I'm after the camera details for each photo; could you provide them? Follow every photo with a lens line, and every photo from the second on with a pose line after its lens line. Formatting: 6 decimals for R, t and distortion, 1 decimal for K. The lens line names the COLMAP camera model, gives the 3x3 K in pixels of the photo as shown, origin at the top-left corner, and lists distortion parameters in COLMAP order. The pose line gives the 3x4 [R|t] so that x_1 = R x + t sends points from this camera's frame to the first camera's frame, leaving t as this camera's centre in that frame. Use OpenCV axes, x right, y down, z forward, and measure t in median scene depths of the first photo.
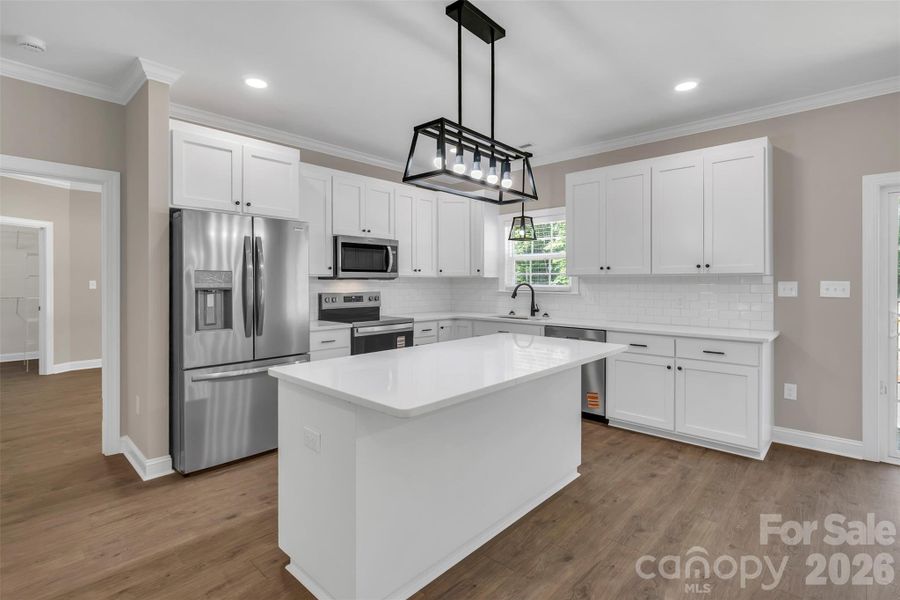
lens RADIAL K [[441.4, 0, 430.8], [0, 441.4, 283.1], [0, 0, 1]] dist [-0.002393, -0.000365]
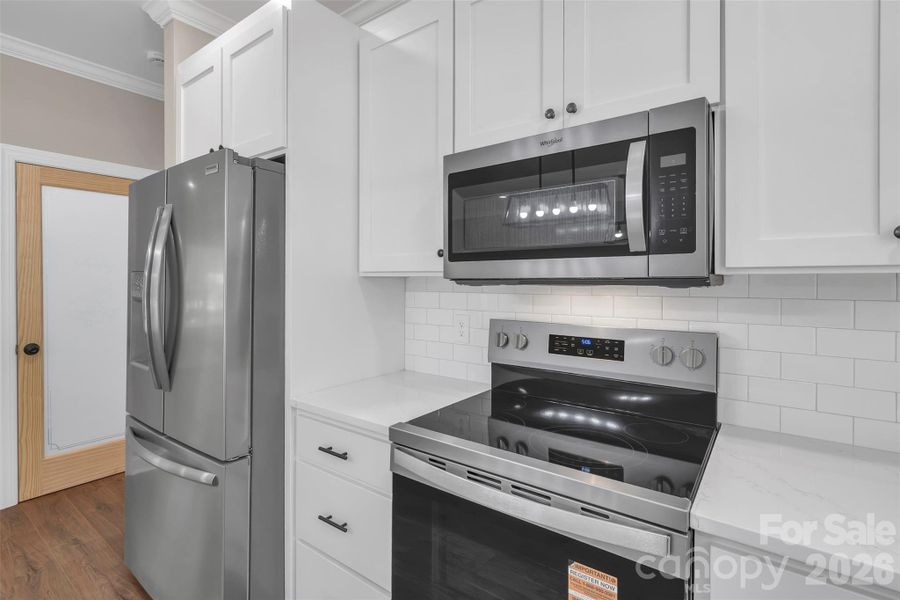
lens RADIAL K [[439.1, 0, 451.4], [0, 439.1, 280.3], [0, 0, 1]] dist [-0.002609, -0.000402]
pose [[0.138655, 0.011353, -0.990276, 0.118587], [-0.010657, 0.999893, 0.009971, -0.012588], [0.990283, 0.009171, 0.138761, 0.892664]]
